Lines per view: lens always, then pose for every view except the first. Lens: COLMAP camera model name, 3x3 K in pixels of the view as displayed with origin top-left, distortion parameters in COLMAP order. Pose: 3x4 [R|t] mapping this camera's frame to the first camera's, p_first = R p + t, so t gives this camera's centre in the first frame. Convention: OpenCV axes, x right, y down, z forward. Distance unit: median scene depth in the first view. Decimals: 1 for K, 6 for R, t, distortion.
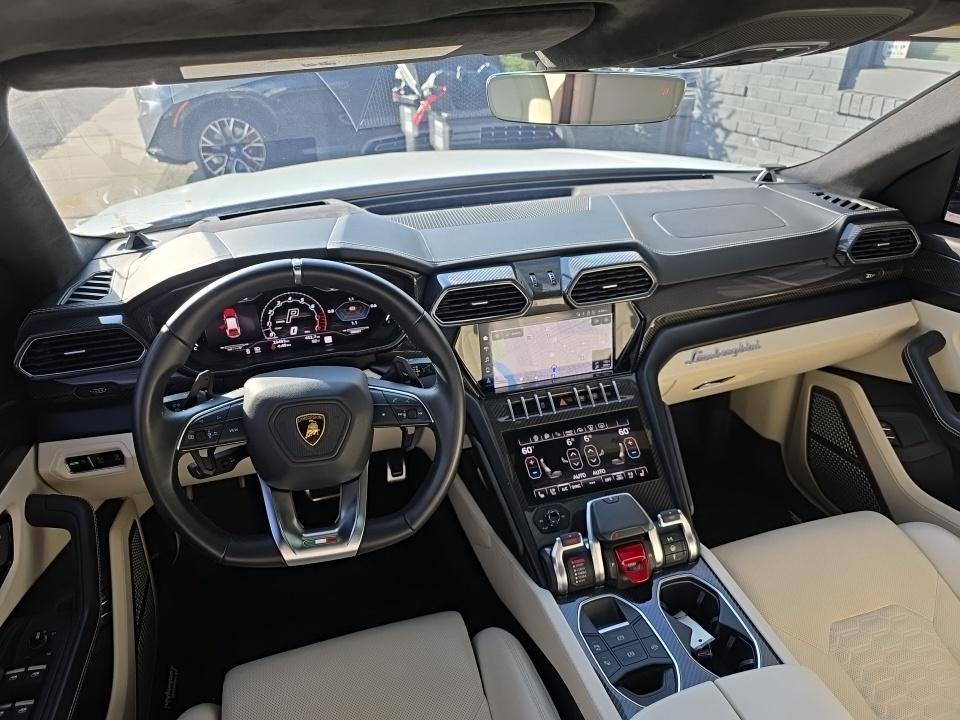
lens RADIAL K [[654.8, 0, 480.0], [0, 654.8, 360.0], [0, 0, 1]] dist [0.044411, -0.047977]
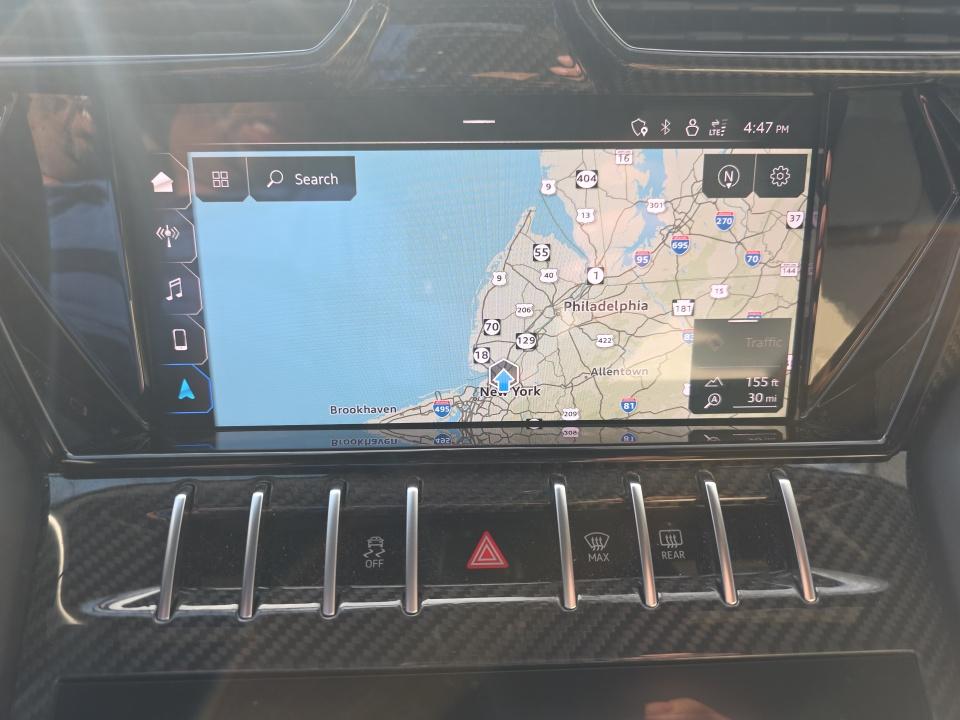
lens RADIAL K [[654.8, 0, 480.0], [0, 654.8, 360.0], [0, 0, 1]] dist [0.044411, -0.047977]
pose [[0.966694, 0.114485, -0.228901, 0.155612], [-0.133208, 0.988750, -0.068039, 0.023238], [0.218537, 0.096264, 0.971069, 0.784832]]
